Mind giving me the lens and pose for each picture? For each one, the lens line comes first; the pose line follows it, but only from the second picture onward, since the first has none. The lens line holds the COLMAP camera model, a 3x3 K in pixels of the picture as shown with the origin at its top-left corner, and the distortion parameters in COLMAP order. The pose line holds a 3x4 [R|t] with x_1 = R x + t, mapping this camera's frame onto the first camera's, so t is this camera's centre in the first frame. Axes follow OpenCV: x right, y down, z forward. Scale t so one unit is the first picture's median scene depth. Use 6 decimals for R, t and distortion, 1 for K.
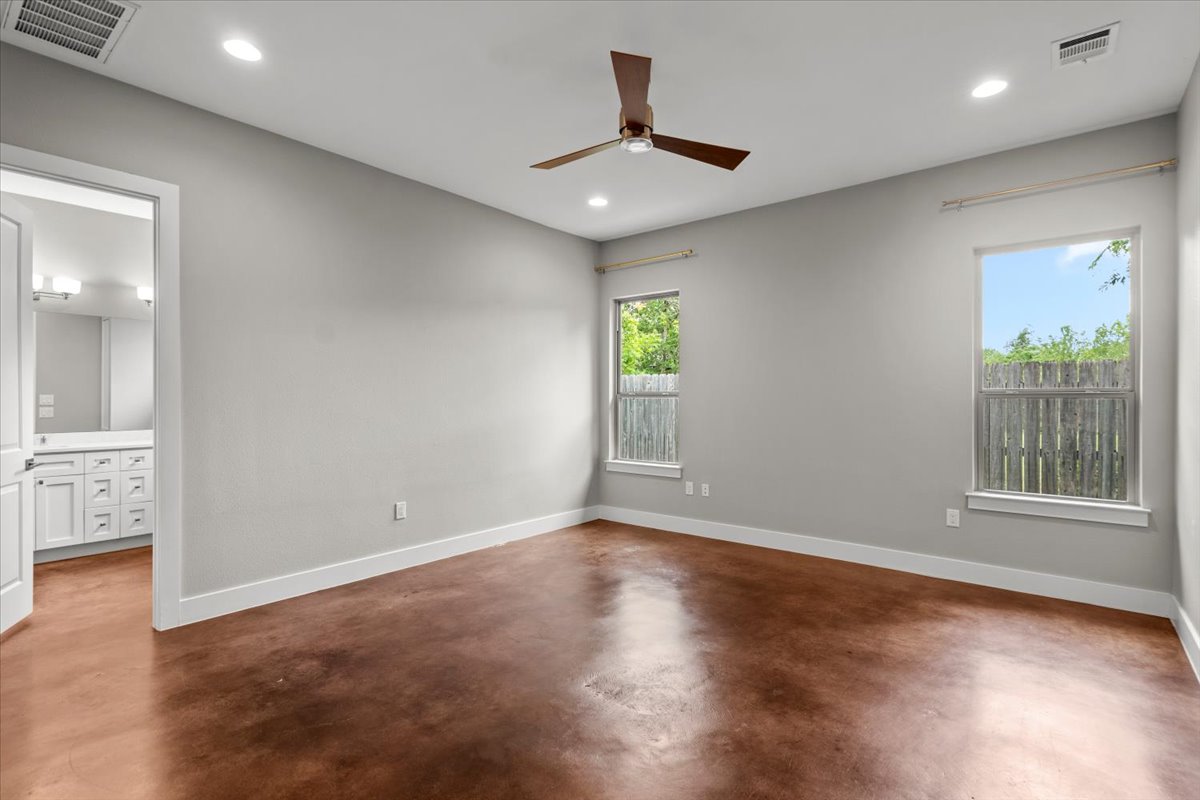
lens RADIAL K [[565.5, 0, 598.1], [0, 565.5, 396.4], [0, 0, 1]] dist [0.015489, -0.001455]
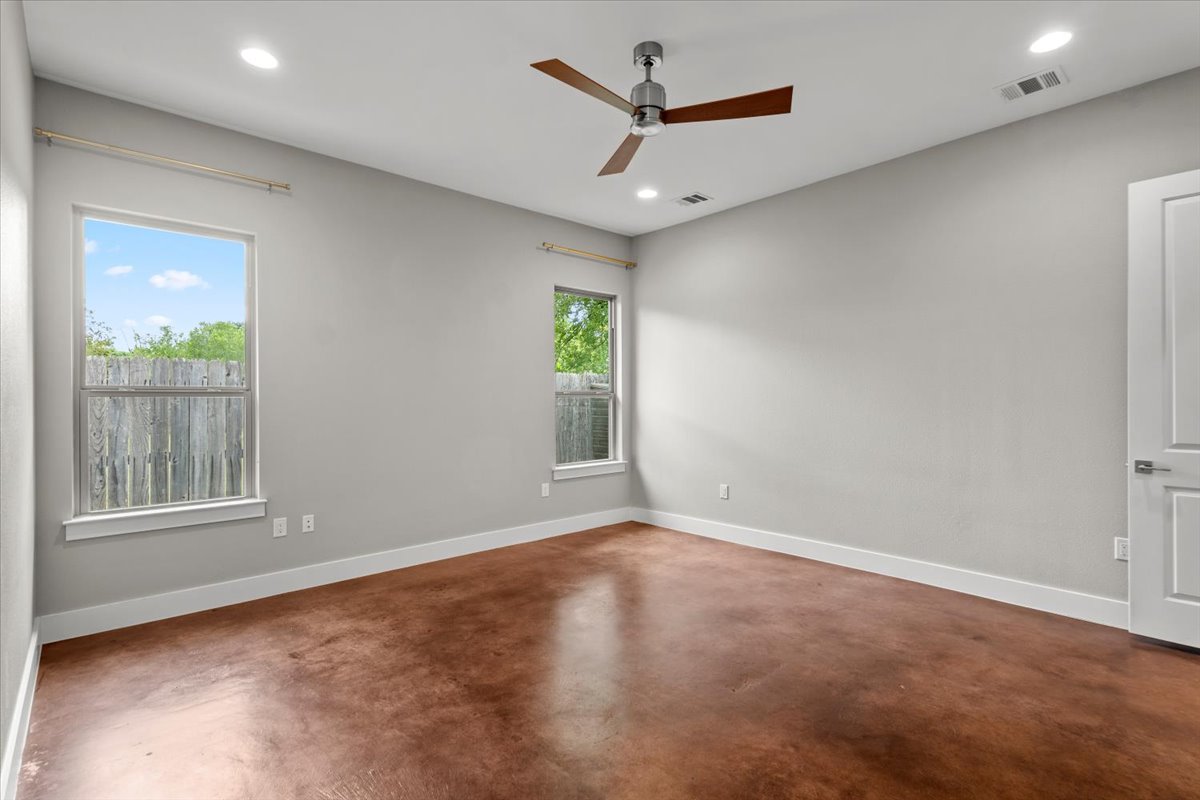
lens RADIAL K [[565.5, 0, 596.7], [0, 565.5, 400.1], [0, 0, 1]] dist [0.015489, -0.001455]
pose [[0.149690, -0.004161, 0.988724, -0.574878], [-0.004872, 0.999976, 0.004946, 0.000698], [-0.988721, -0.005557, 0.149666, 0.623483]]
